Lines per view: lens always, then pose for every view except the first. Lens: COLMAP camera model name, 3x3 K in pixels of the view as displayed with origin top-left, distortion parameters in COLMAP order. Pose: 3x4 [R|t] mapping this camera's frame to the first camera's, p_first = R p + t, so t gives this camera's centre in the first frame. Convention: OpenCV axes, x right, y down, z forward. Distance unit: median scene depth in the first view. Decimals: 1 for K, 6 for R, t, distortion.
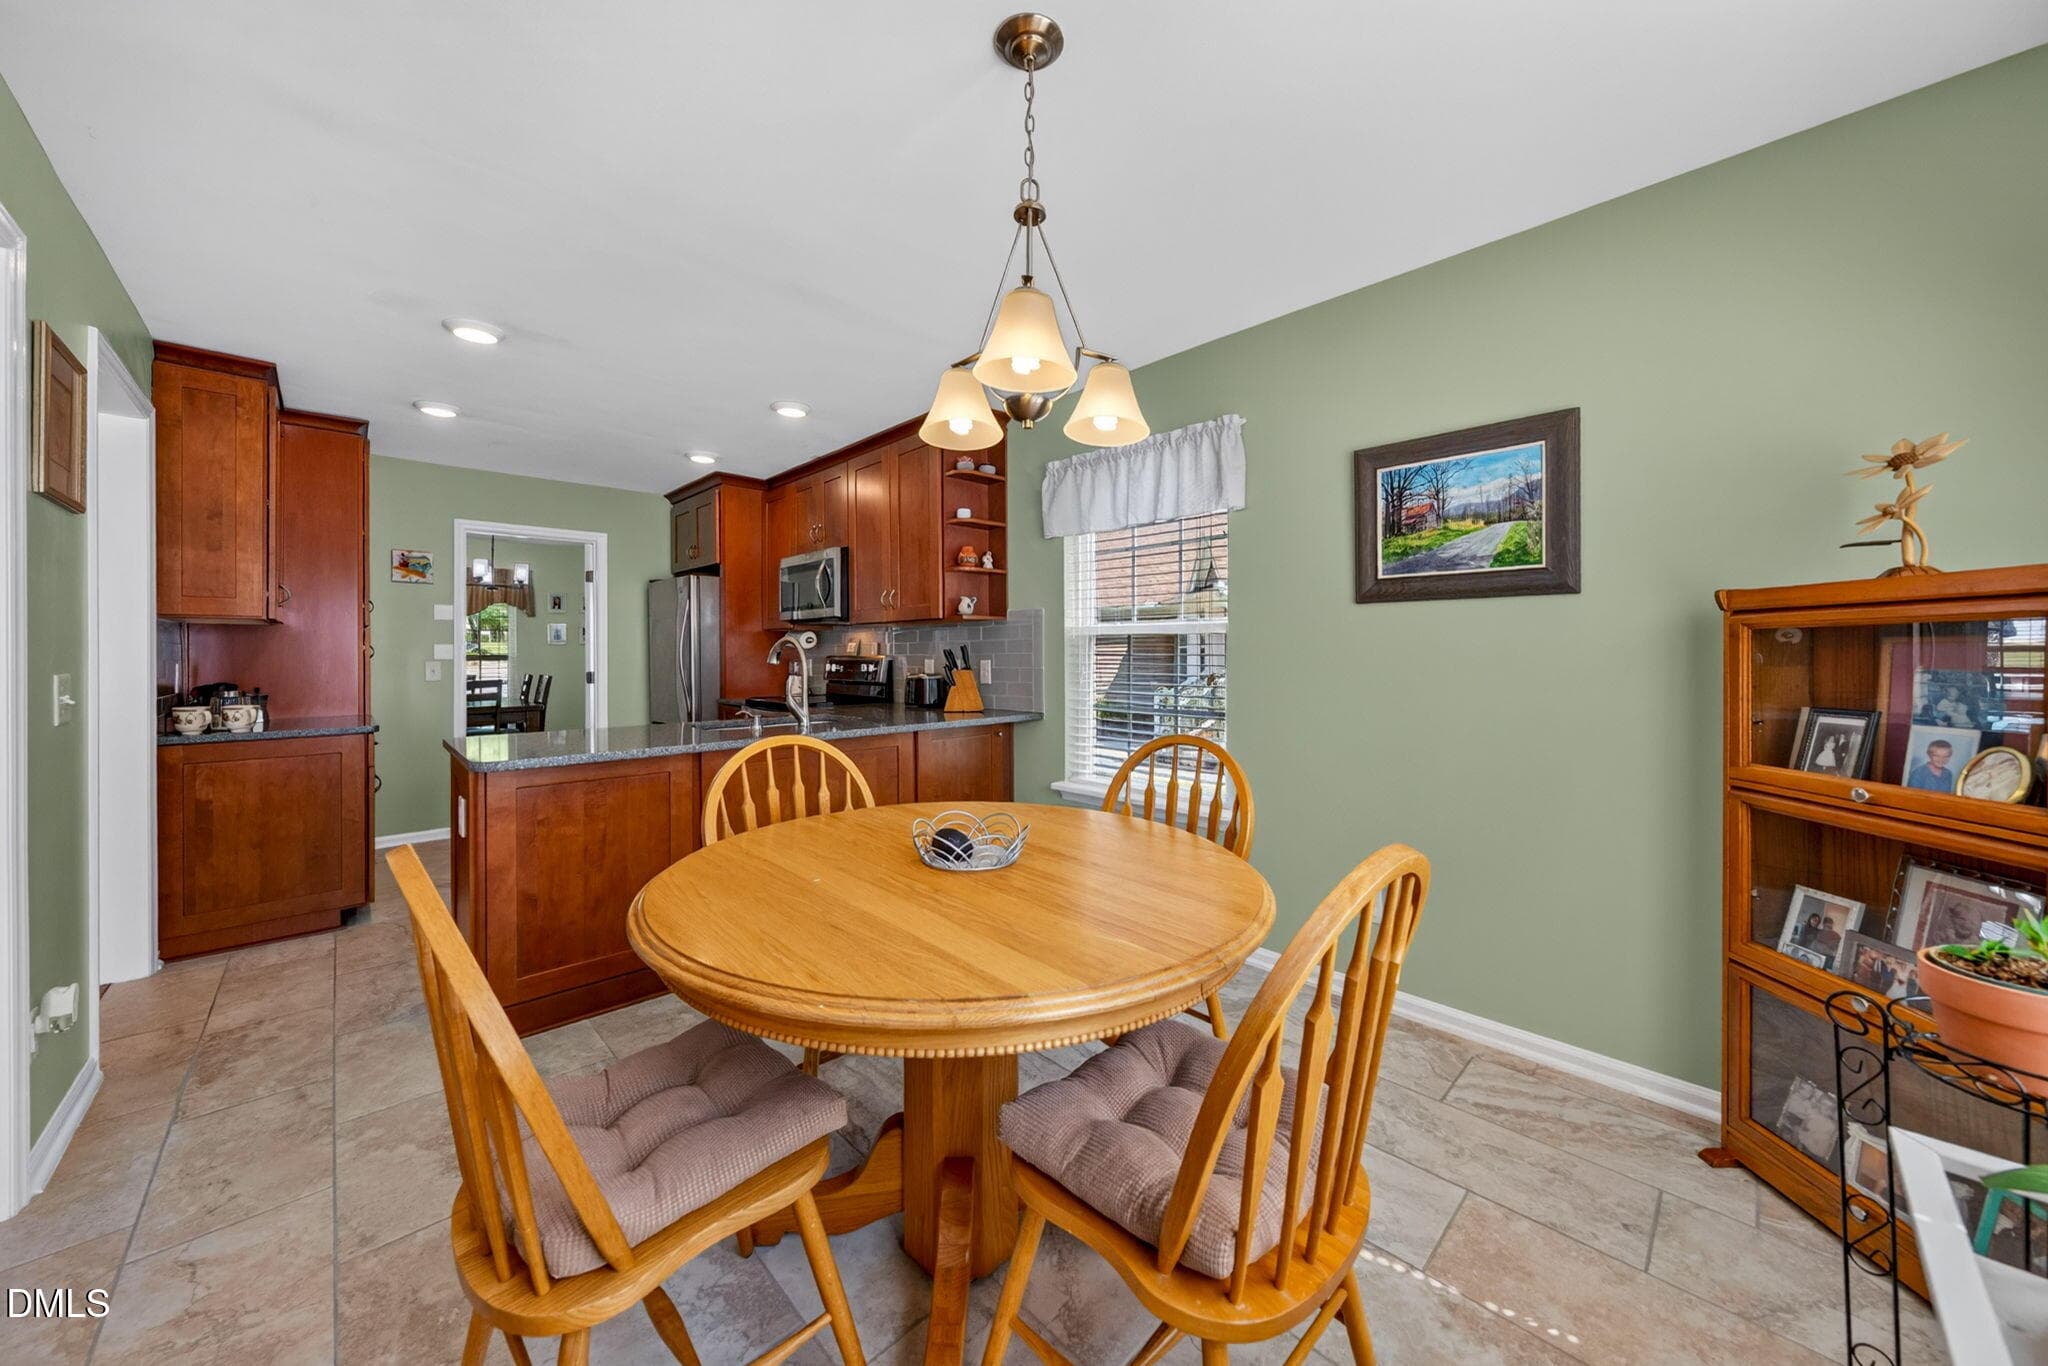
lens RADIAL K [[719.6, 0, 1035.8], [0, 719.6, 650.8], [0, 0, 1]] dist [-0.001498, -0.000056]
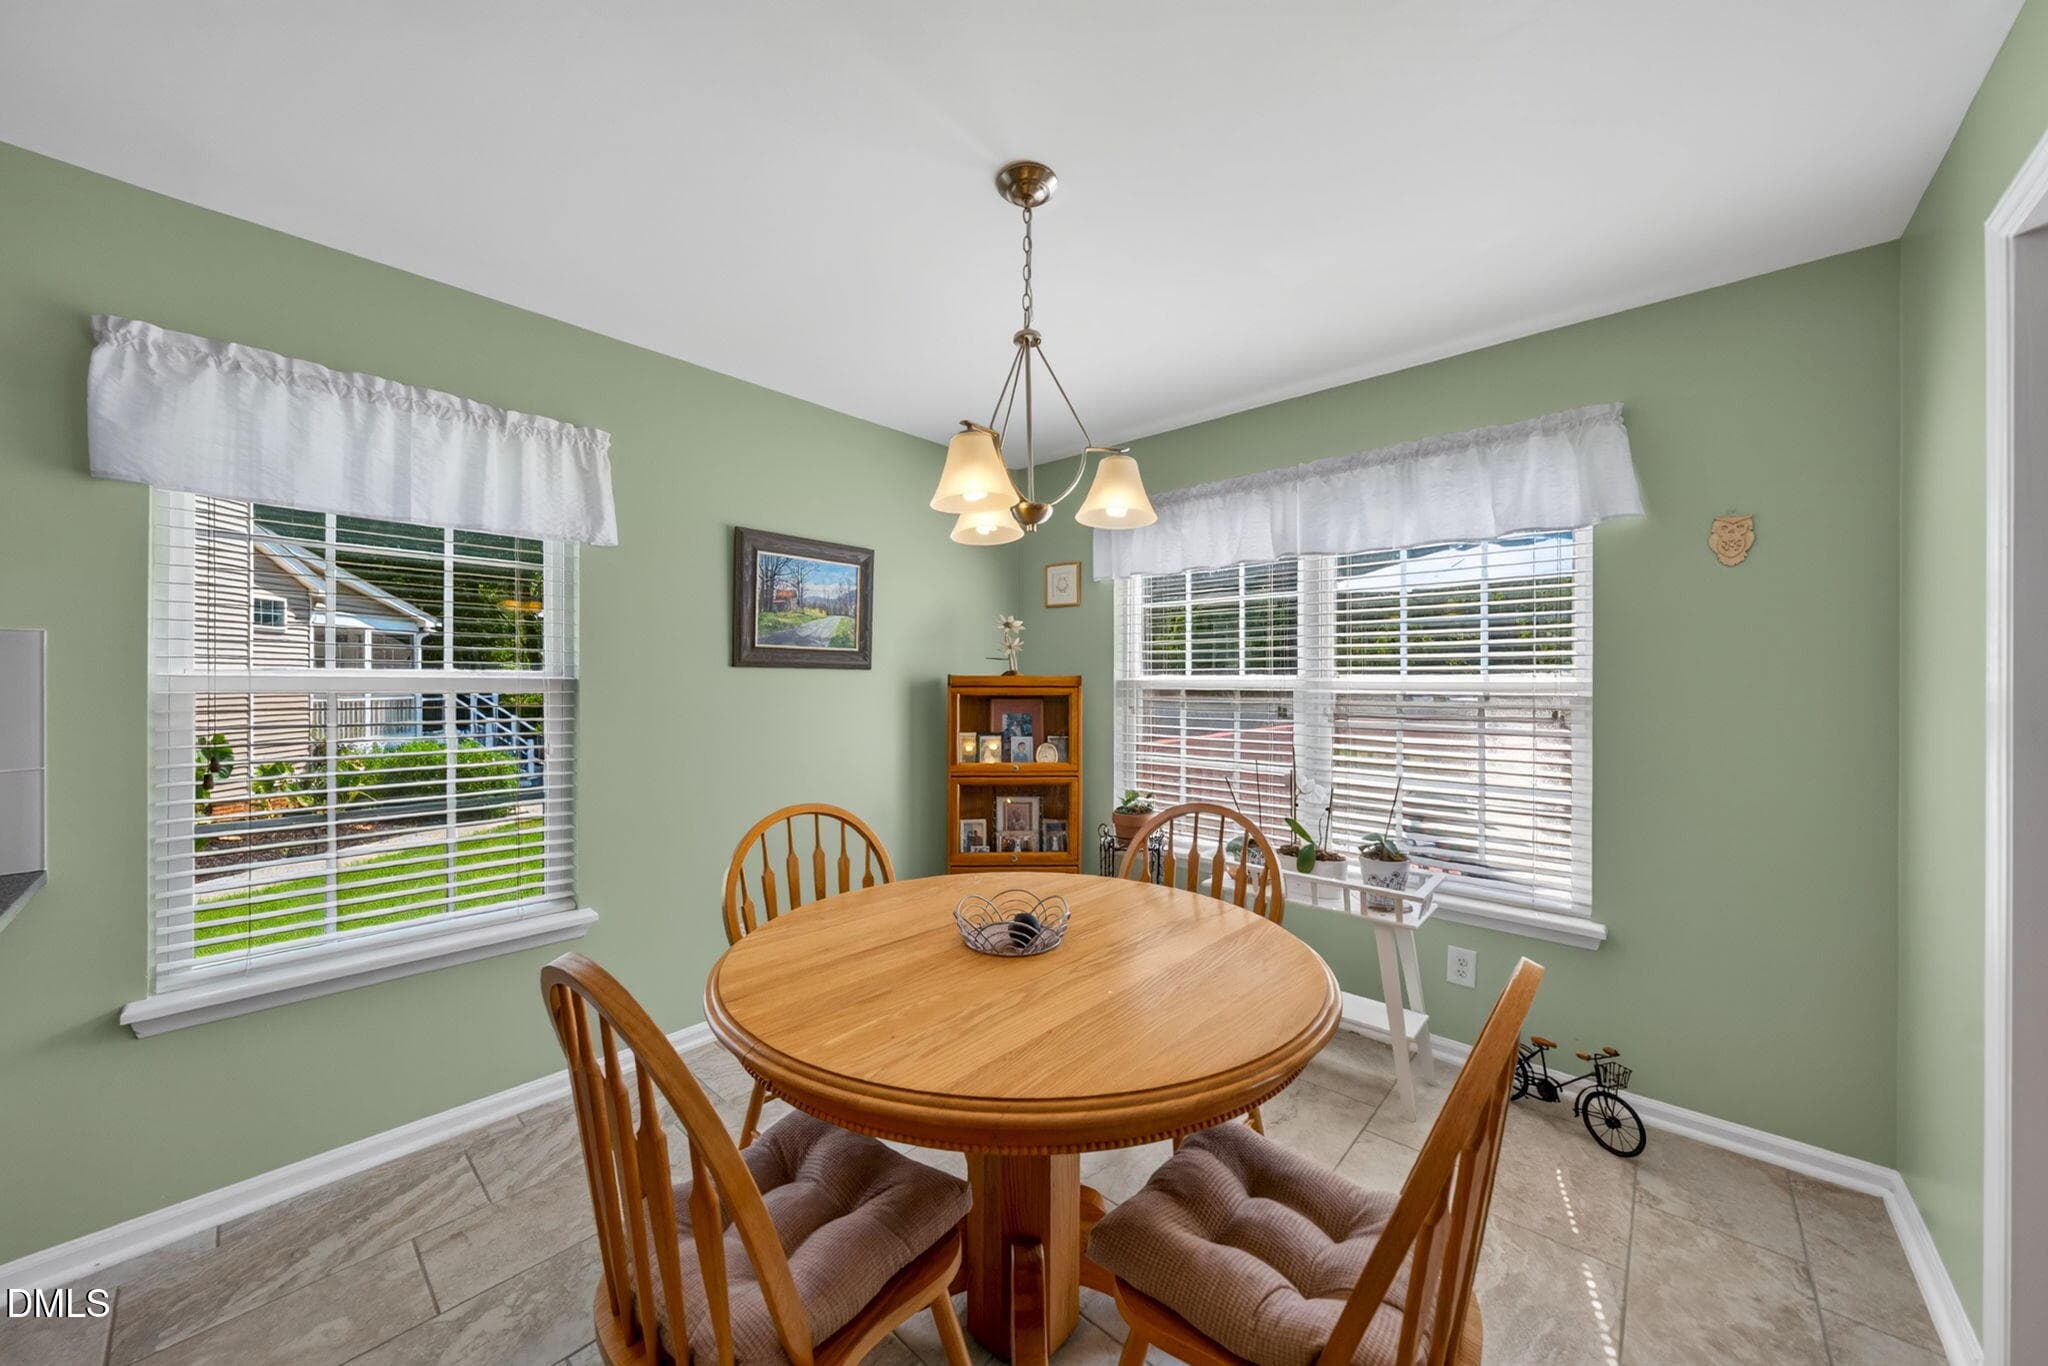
lens RADIAL K [[707.1, 0, 1011.1], [0, 707.1, 677.7], [0, 0, 1]] dist [0.000119, 0.000015]
pose [[-0.052847, 0.009857, 0.998554, -0.698604], [-0.000032, 0.999951, -0.009872, -0.043328], [-0.998603, -0.000554, -0.052844, 0.702541]]
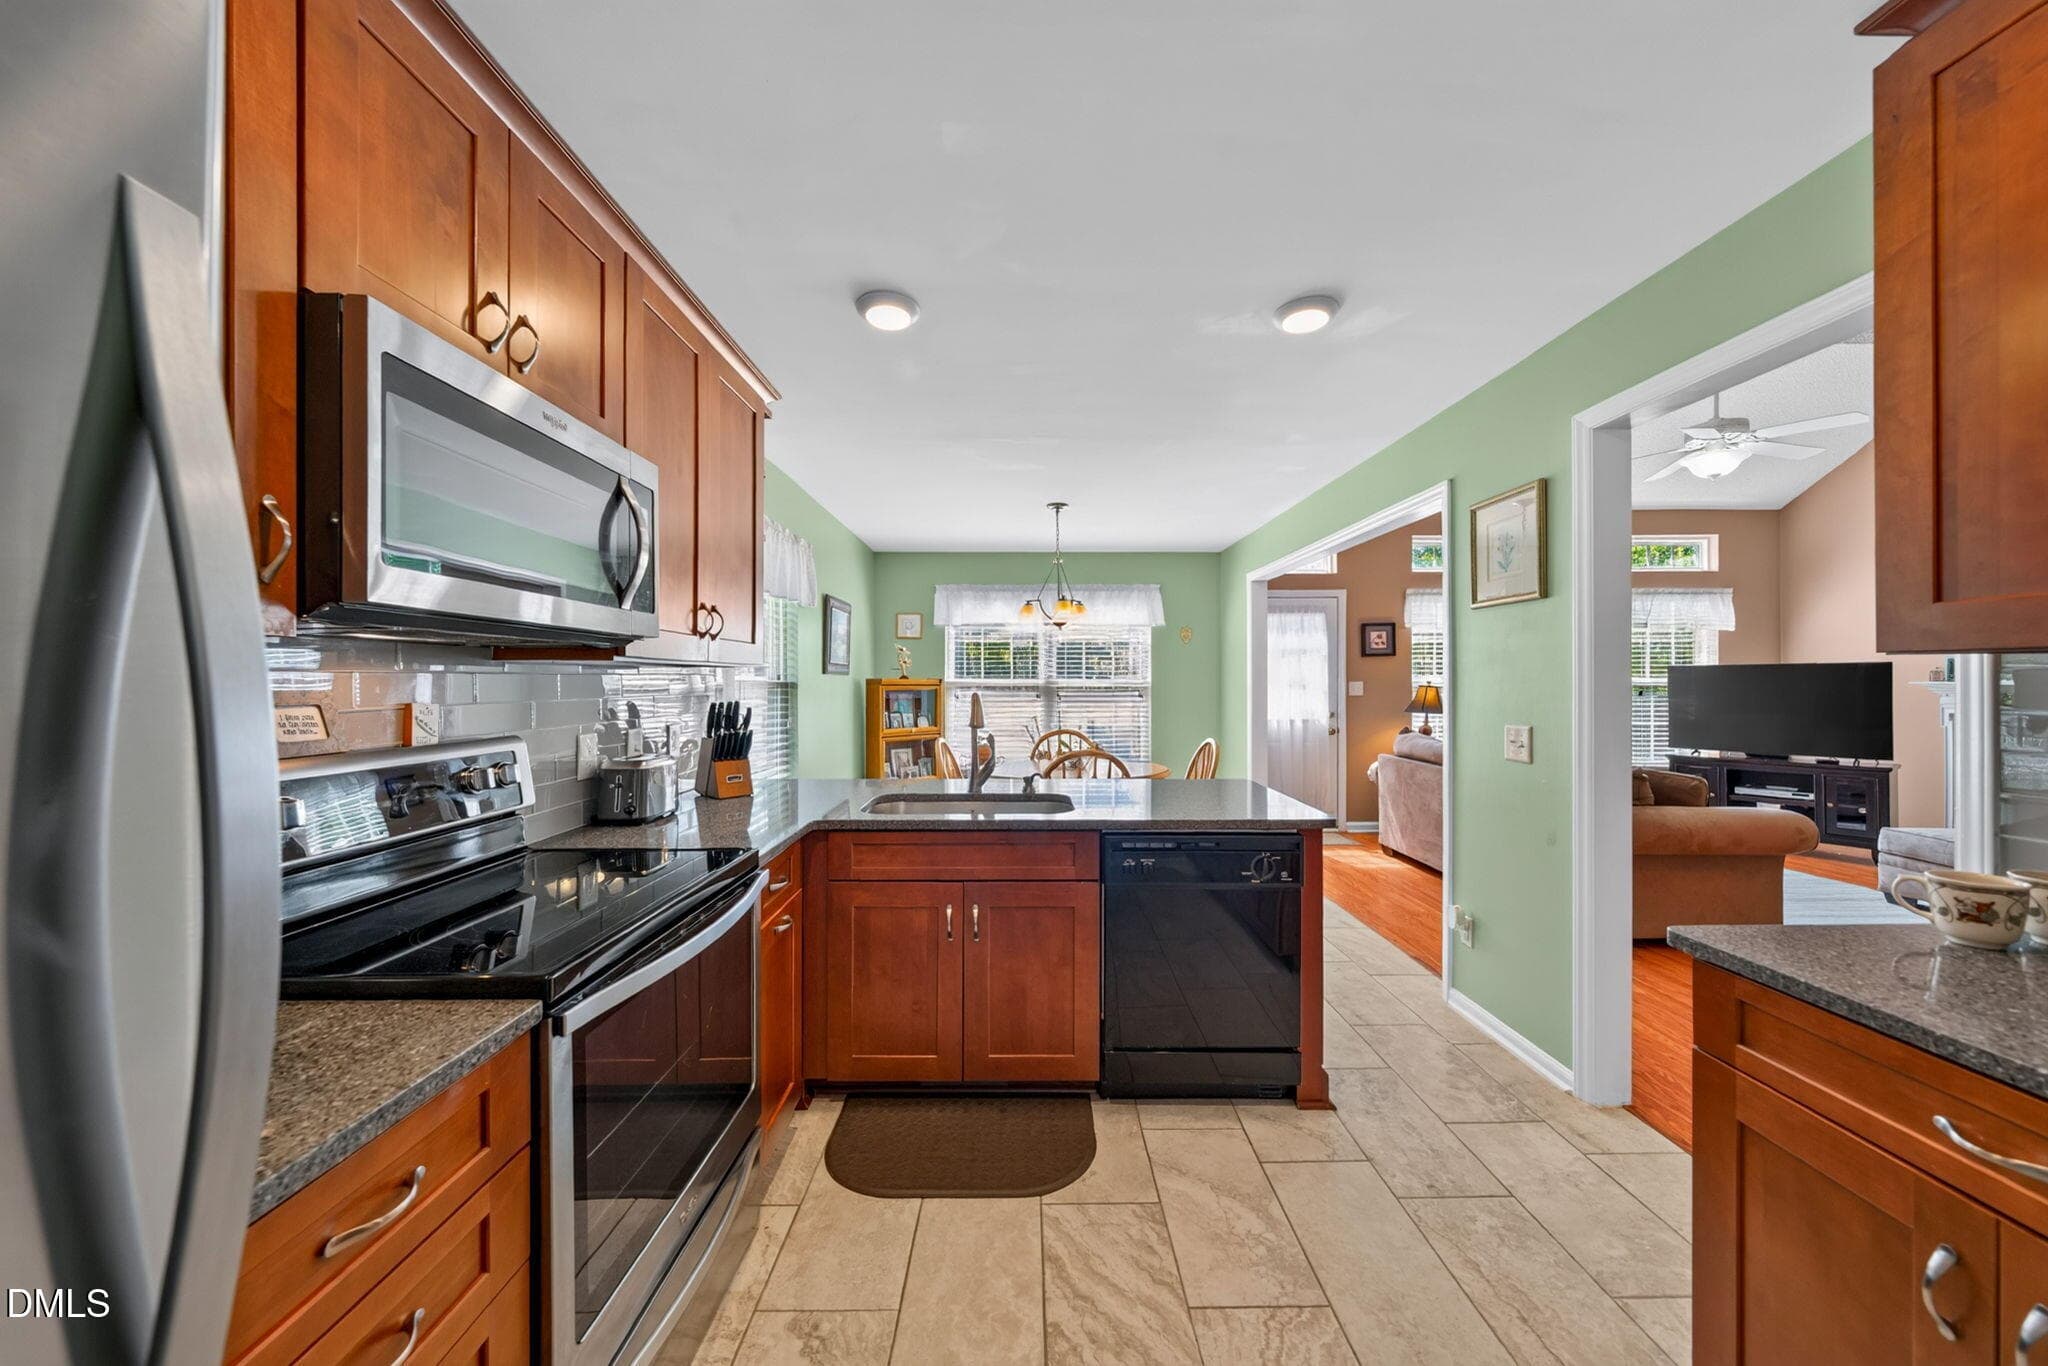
lens RADIAL K [[713.8, 0, 1024.0], [0, 713.8, 683.0], [0, 0, 1]] dist [0.000382, 0.000051]
pose [[-0.718668, 0.003614, 0.695344, -1.324898], [0.003567, 0.999992, -0.001510, -0.041427], [-0.695344, 0.001395, -0.718675, 2.148437]]
